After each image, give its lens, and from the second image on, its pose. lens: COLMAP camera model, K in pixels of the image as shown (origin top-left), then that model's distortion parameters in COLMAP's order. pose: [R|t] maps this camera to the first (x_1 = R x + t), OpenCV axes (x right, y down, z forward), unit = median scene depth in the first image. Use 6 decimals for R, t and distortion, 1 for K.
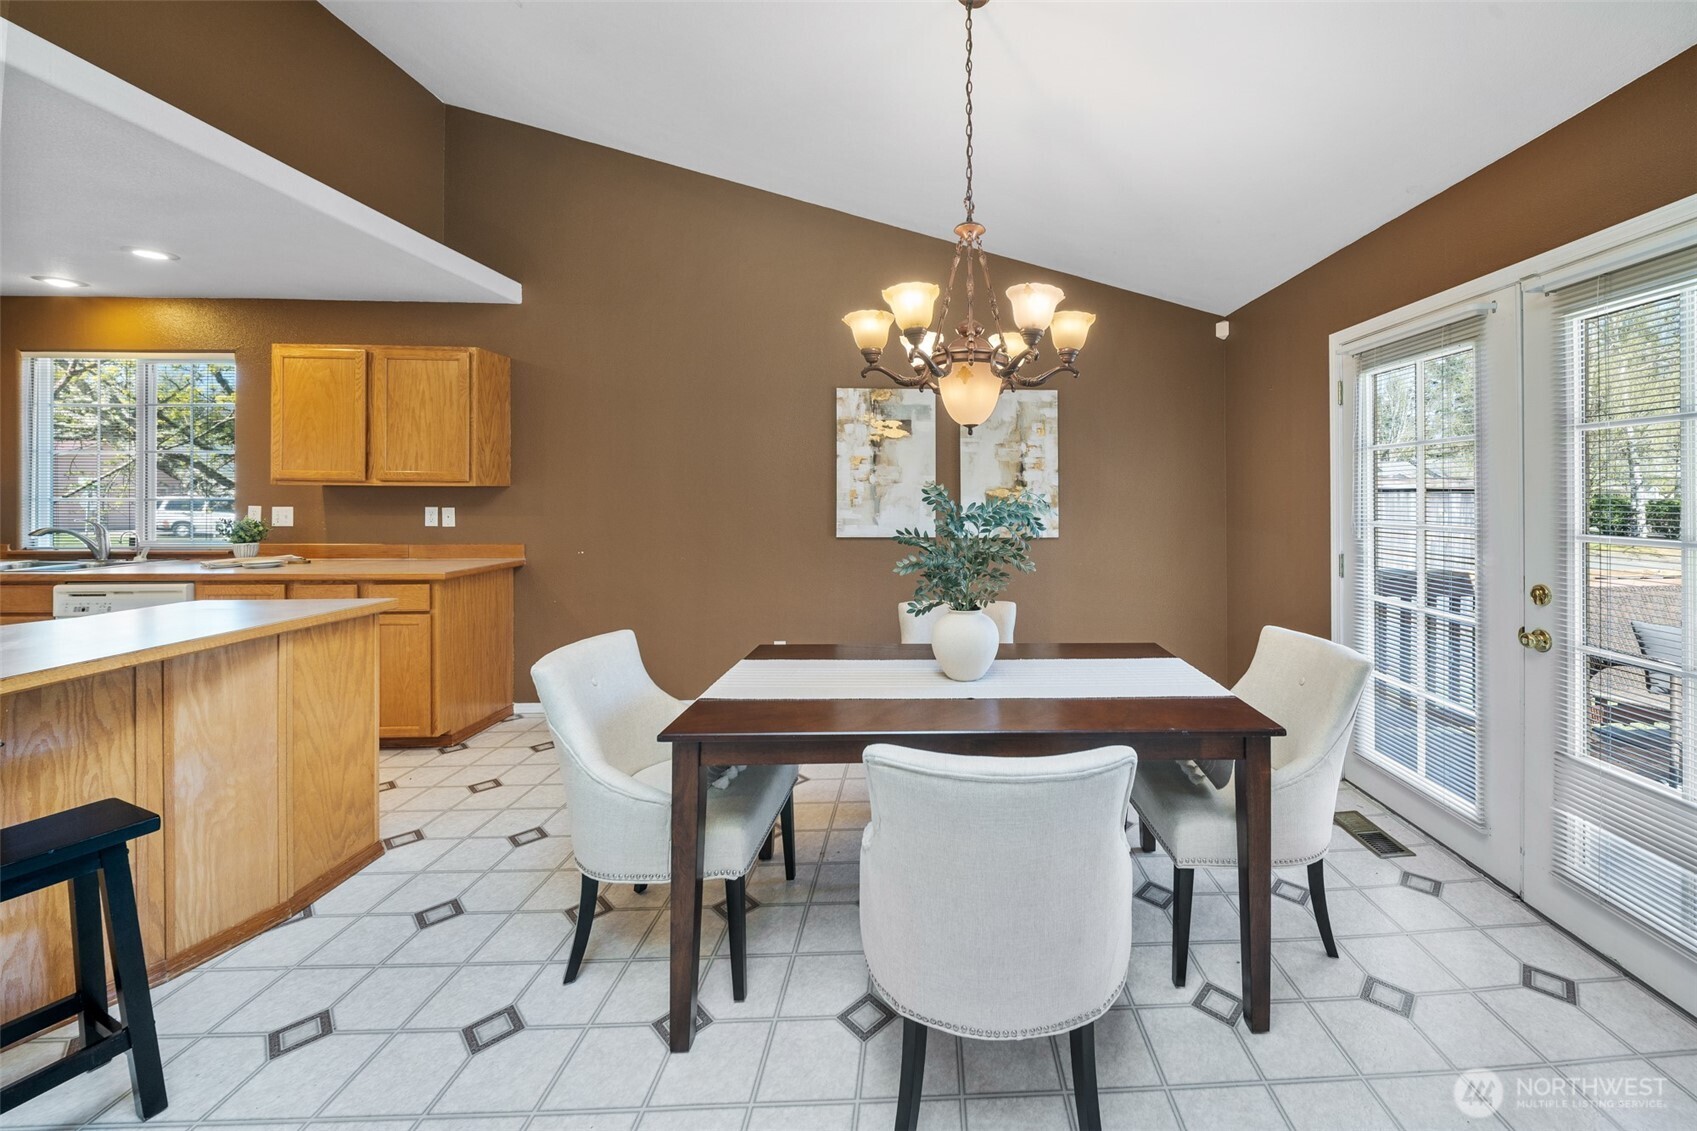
lens RADIAL K [[648.6, 0, 954.4], [0, 648.6, 490.2], [0, 0, 1]] dist [-0.000500, -0.000621]
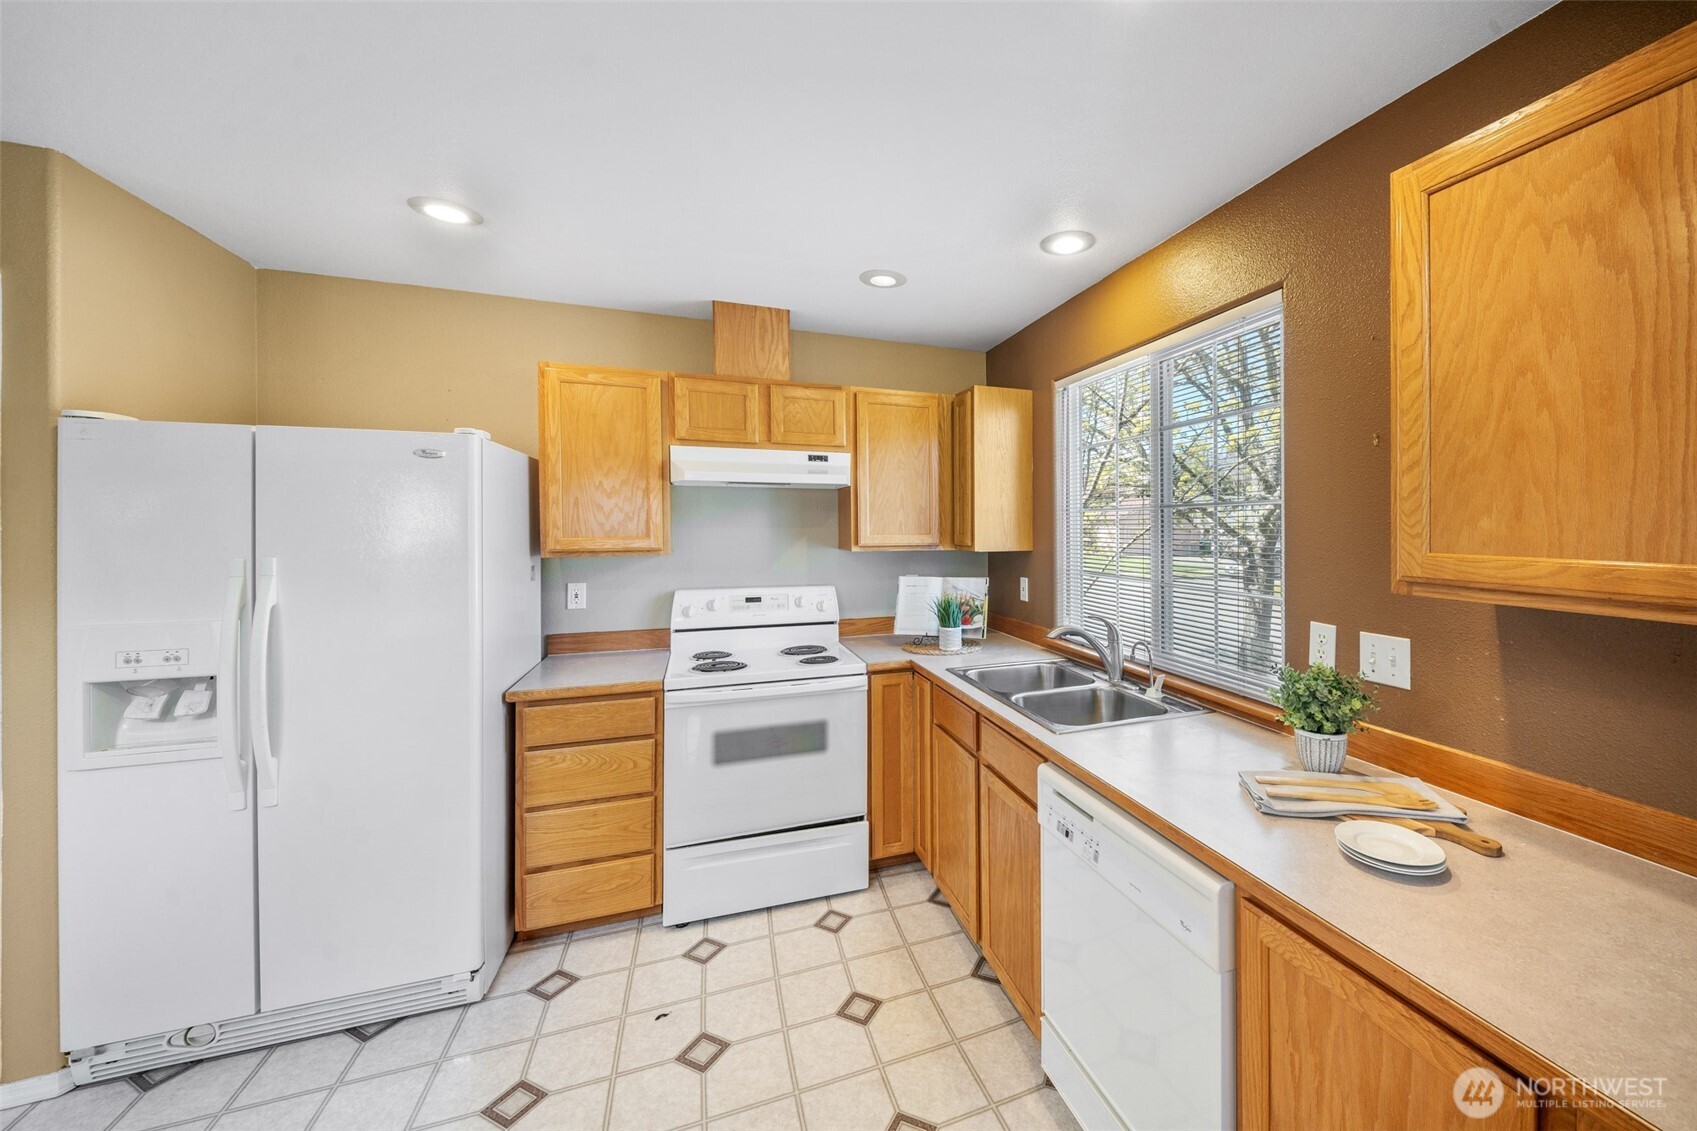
lens RADIAL K [[625.5, 0, 956.3], [0, 625.5, 529.3], [0, 0, 1]] dist [0.000516, -0.000062]
pose [[0.323672, 0.000156, -0.946169, -0.810236], [0.003354, 0.999994, 0.001312, -0.042118], [0.946163, -0.003598, 0.323669, 0.672142]]
